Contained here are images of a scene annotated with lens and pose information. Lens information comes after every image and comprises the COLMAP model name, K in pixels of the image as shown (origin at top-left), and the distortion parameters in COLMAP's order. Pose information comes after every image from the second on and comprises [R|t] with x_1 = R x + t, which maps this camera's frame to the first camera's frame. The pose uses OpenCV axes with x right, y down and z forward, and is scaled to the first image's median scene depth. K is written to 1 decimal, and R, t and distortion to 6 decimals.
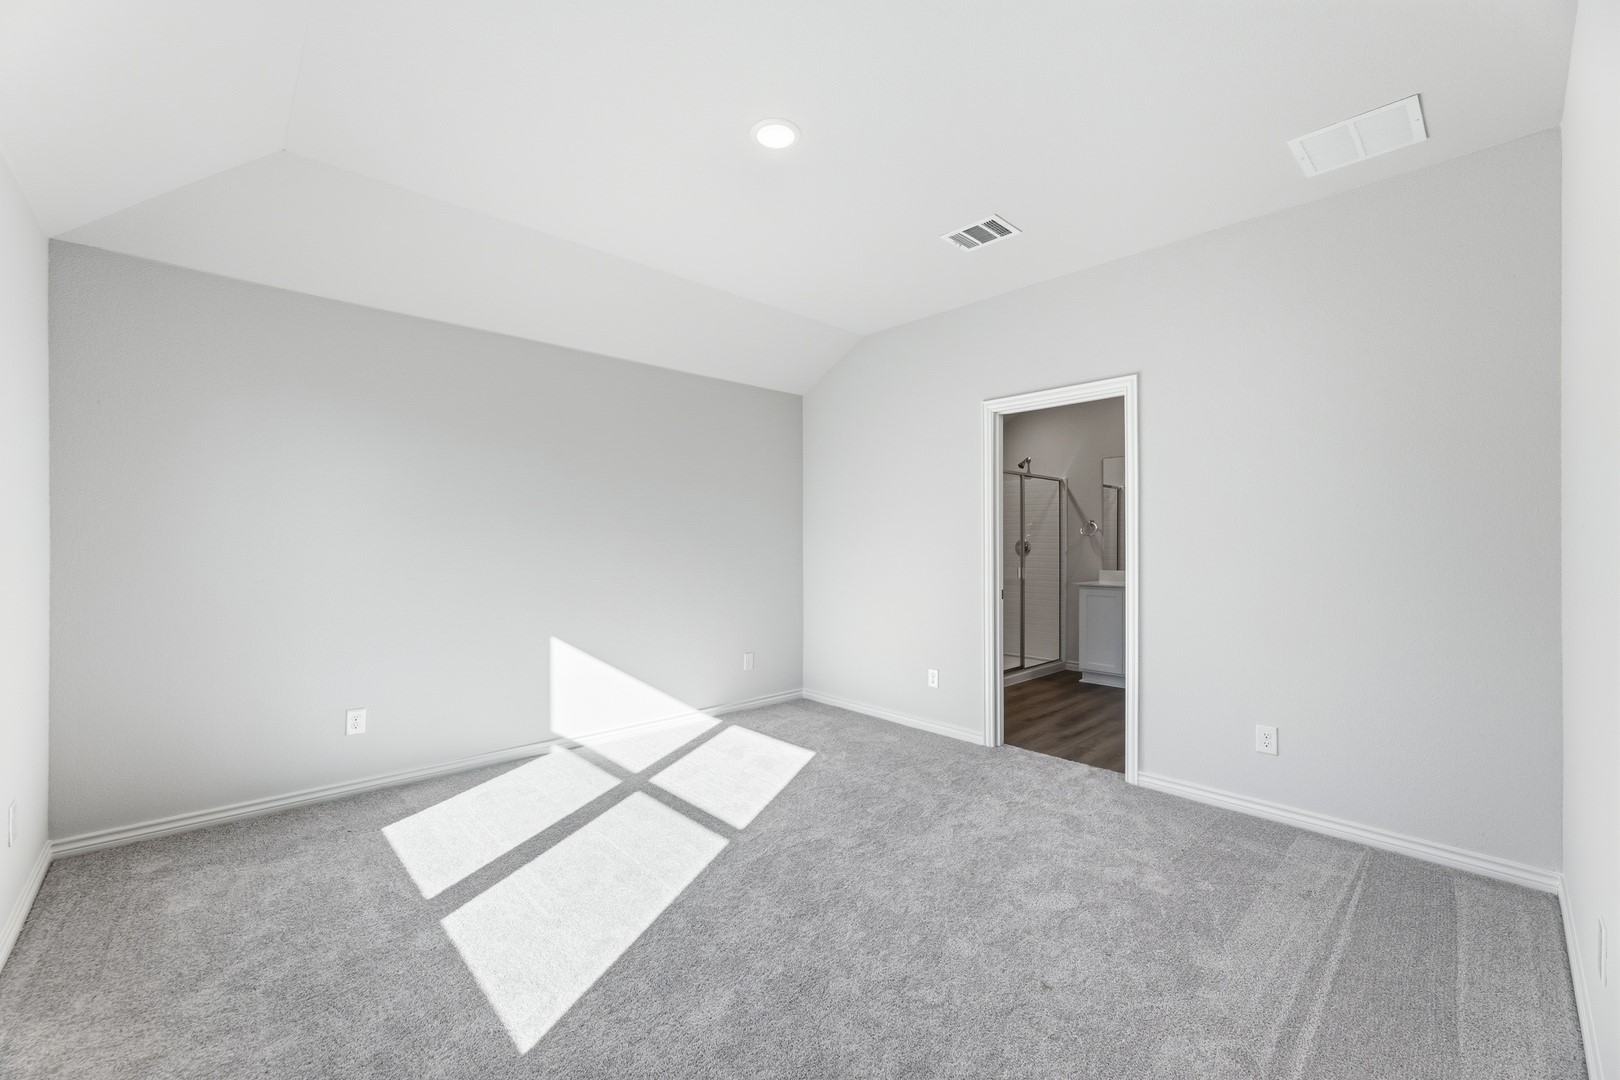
lens RADIAL K [[653.1, 0, 801.8], [0, 653.1, 545.9], [0, 0, 1]] dist [0.000800, -0.000486]
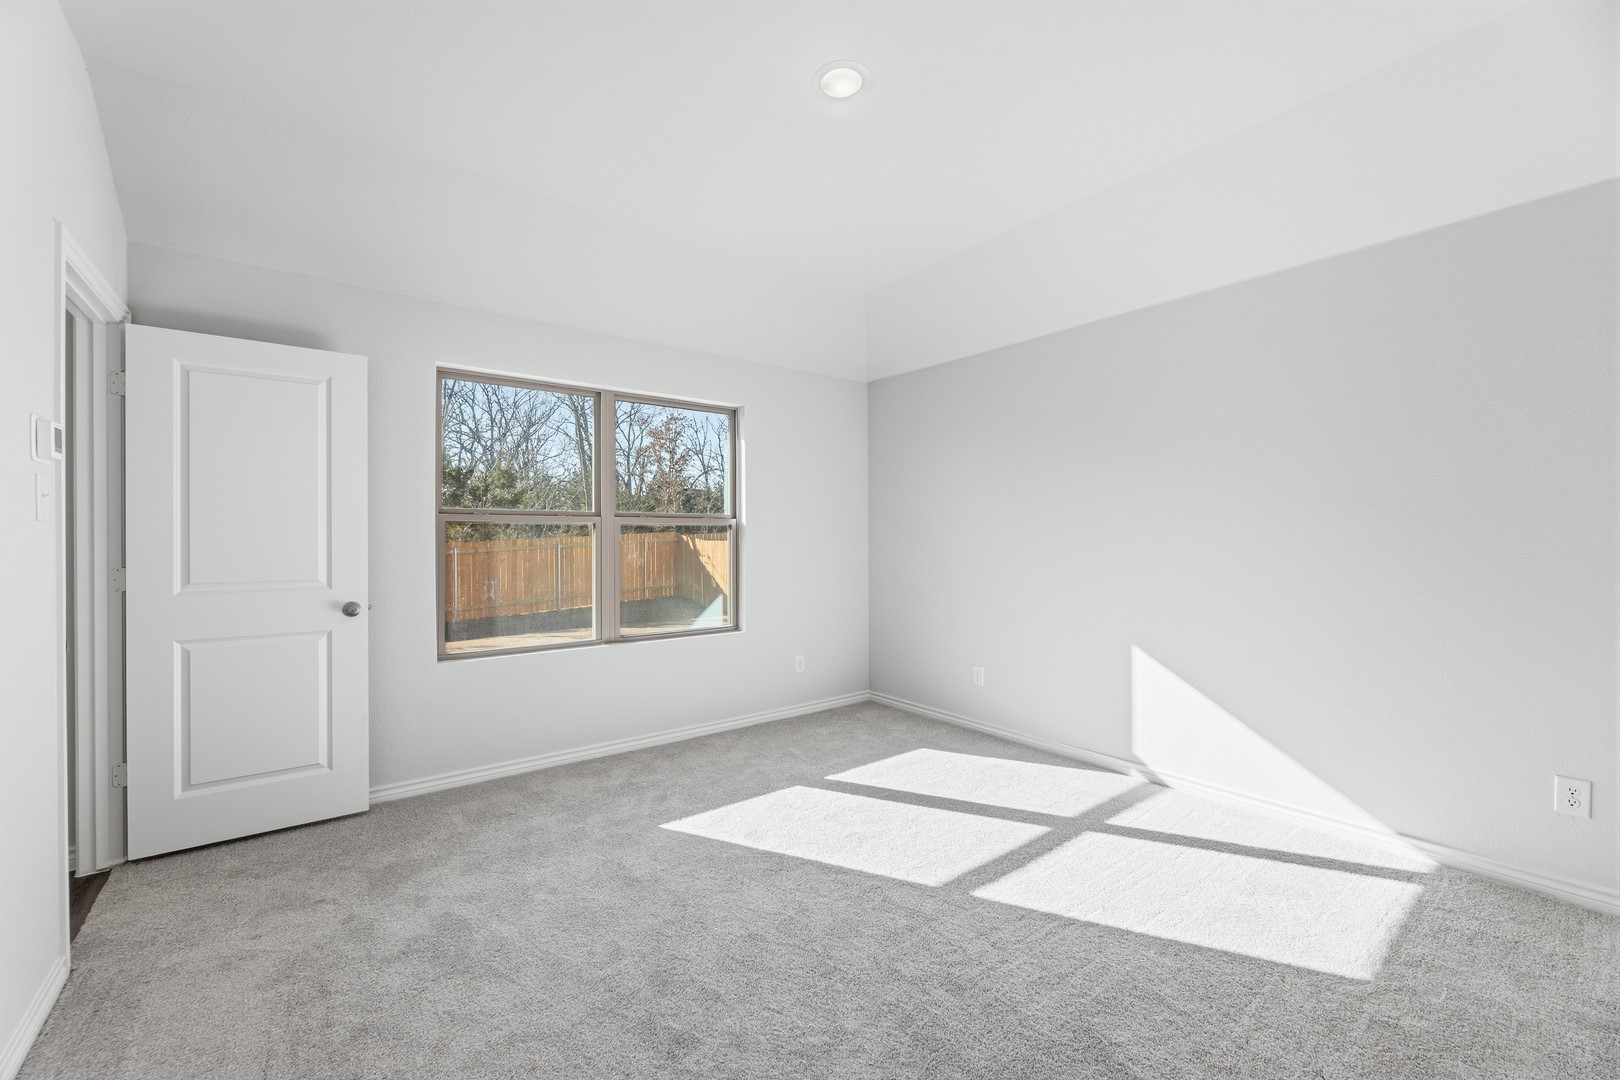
lens RADIAL K [[653.1, 0, 801.7], [0, 653.1, 536.9], [0, 0, 1]] dist [0.000800, -0.000486]
pose [[-0.104924, -0.000552, -0.994480, 0.635629], [0.005646, 0.999983, -0.001151, -0.014064], [0.994464, -0.005736, -0.104919, 0.740364]]
